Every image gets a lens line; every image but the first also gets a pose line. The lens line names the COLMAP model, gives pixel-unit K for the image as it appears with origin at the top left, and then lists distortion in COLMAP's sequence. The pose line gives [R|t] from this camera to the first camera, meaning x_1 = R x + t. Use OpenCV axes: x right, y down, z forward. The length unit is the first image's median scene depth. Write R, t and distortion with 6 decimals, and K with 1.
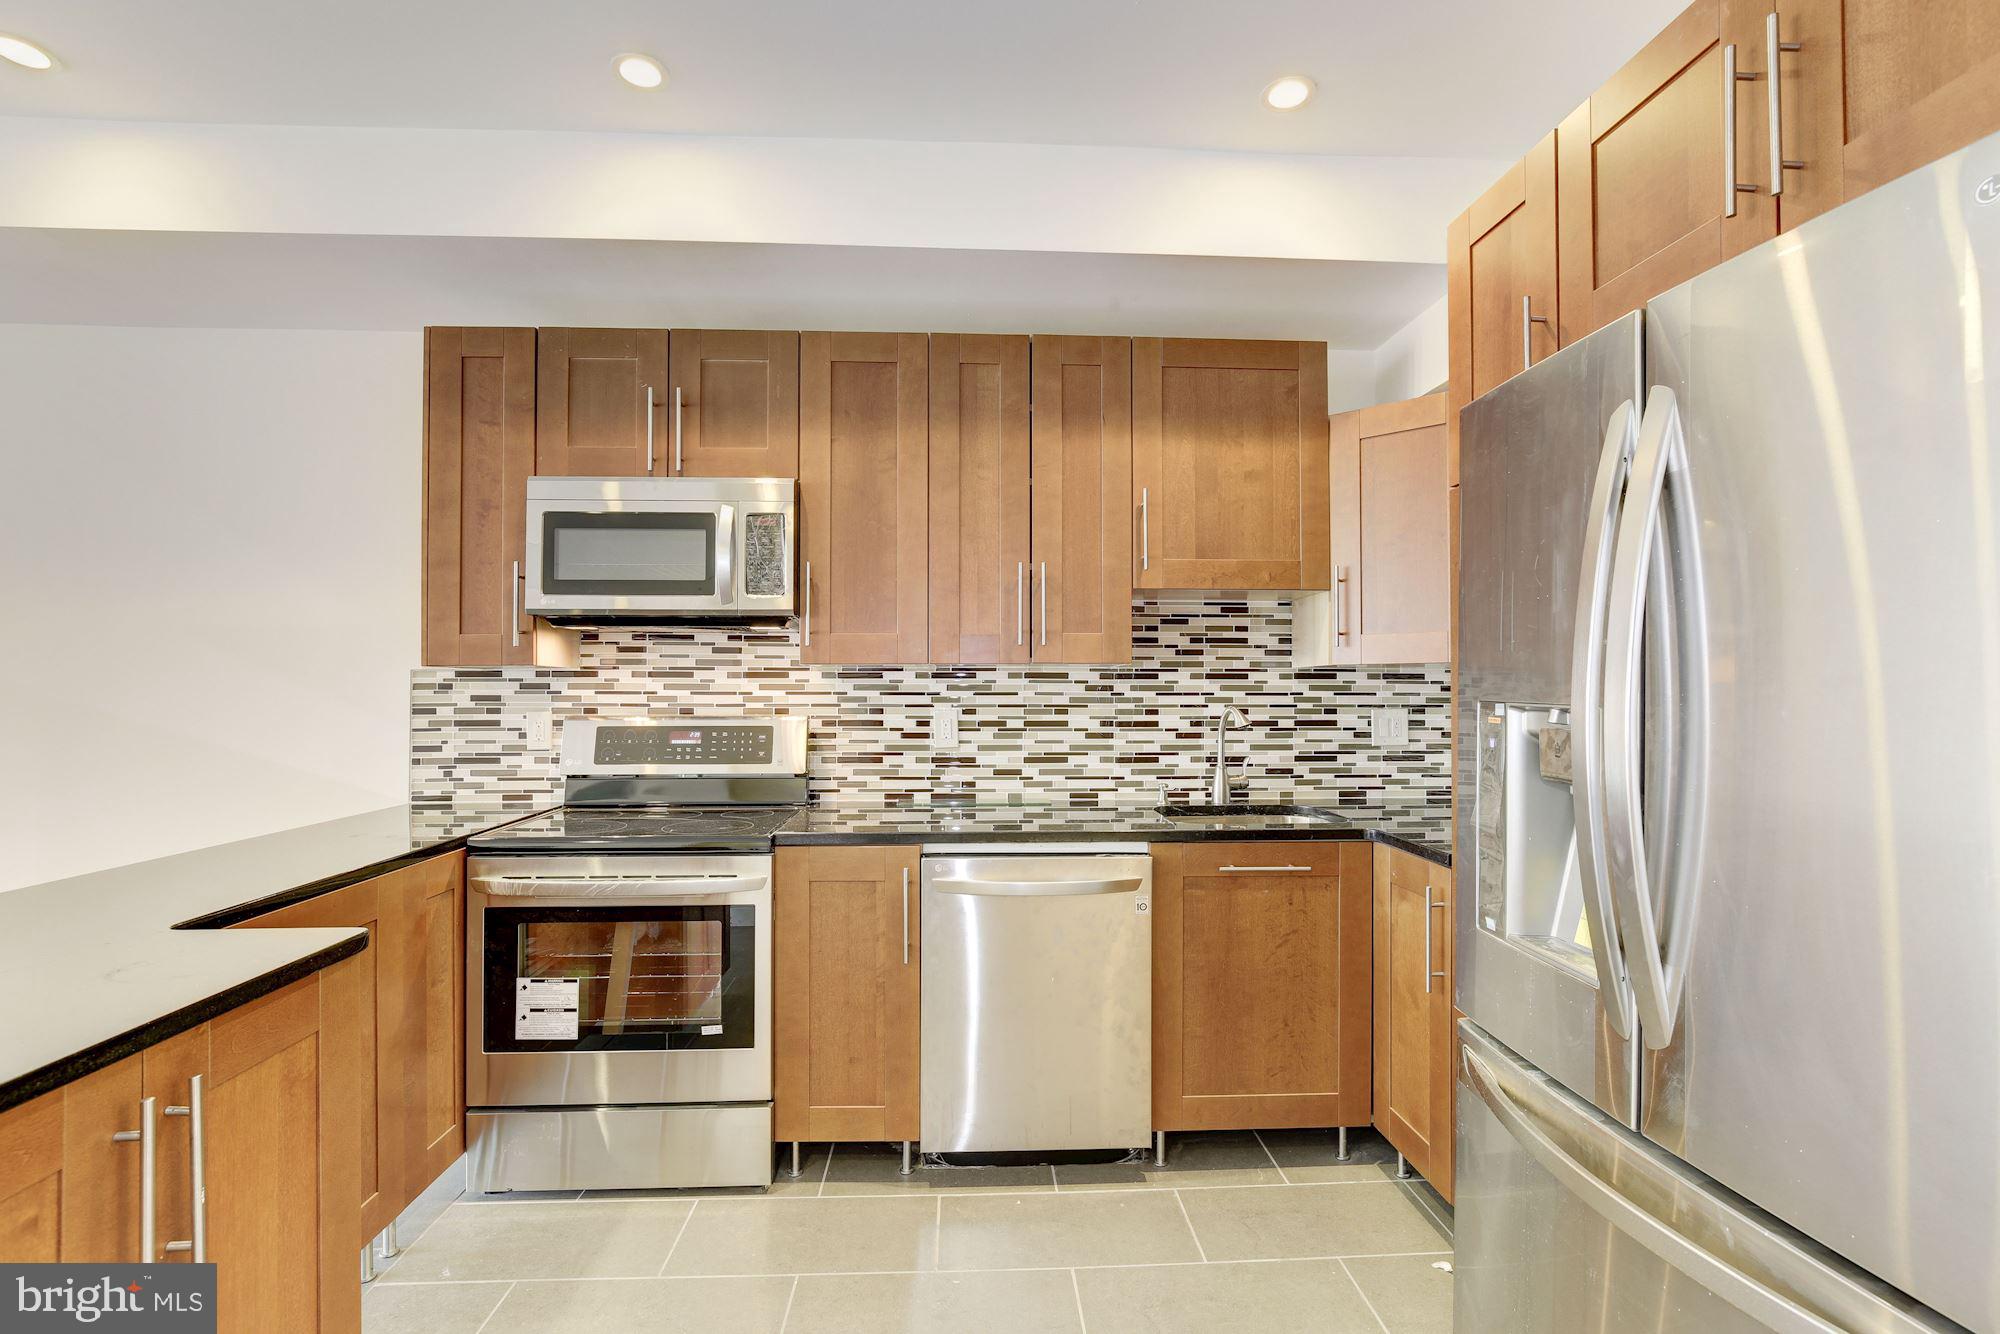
lens RADIAL K [[923.5, 0, 1001.6], [0, 923.5, 673.3], [0, 0, 1]] dist [-0.015541, 0.002832]
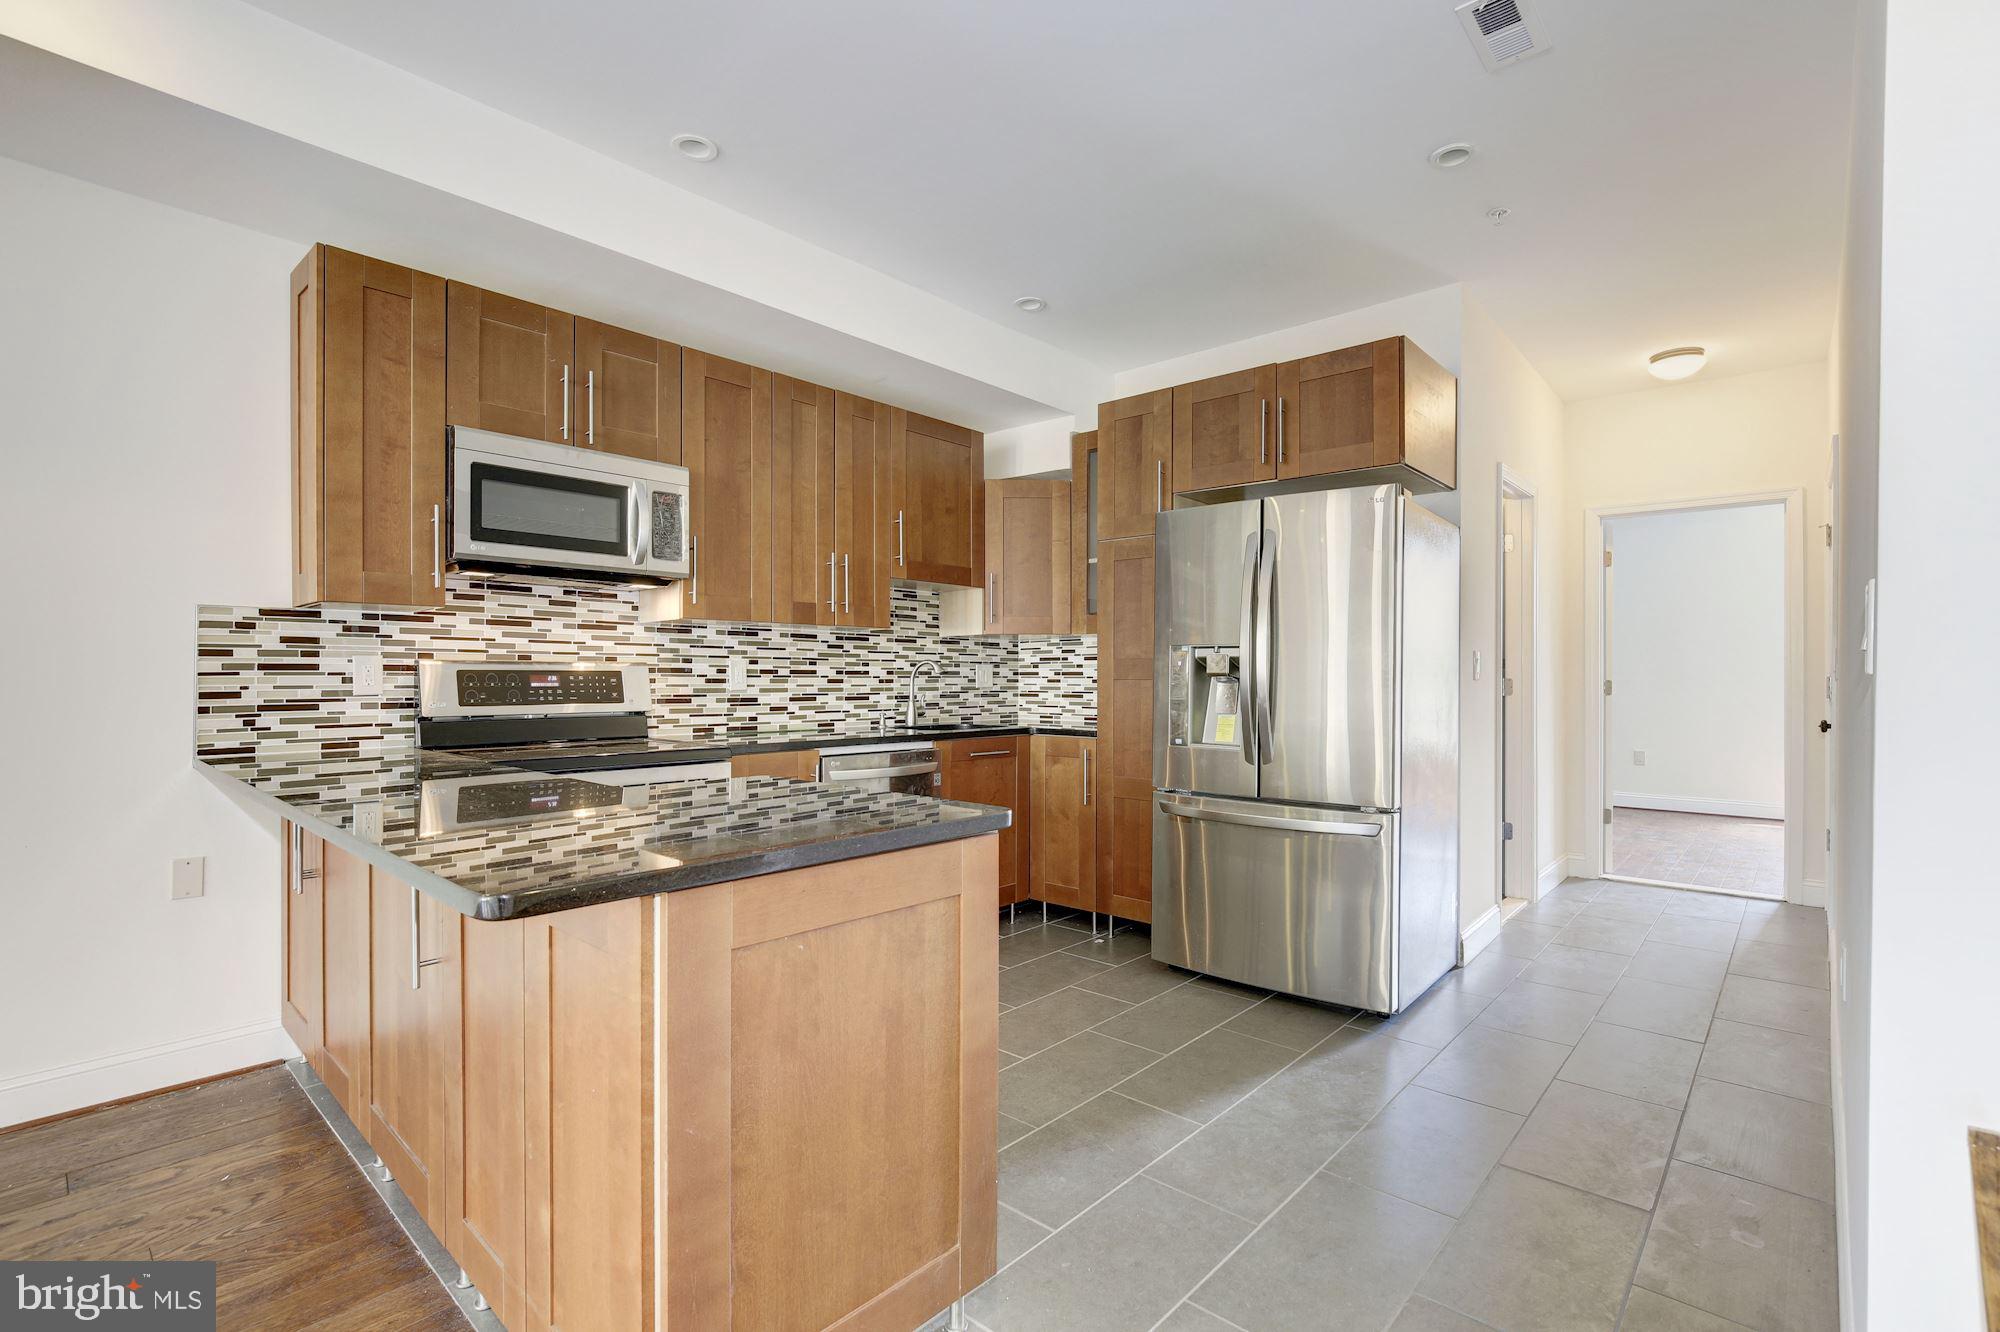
lens RADIAL K [[923.5, 0, 1018.3], [0, 923.5, 682.8], [0, 0, 1]] dist [-0.015541, 0.002832]
pose [[0.698562, -0.002730, 0.715544, -0.713867], [-0.013601, 0.999761, 0.017093, 0.044437], [-0.715420, -0.021672, 0.698359, -0.164290]]
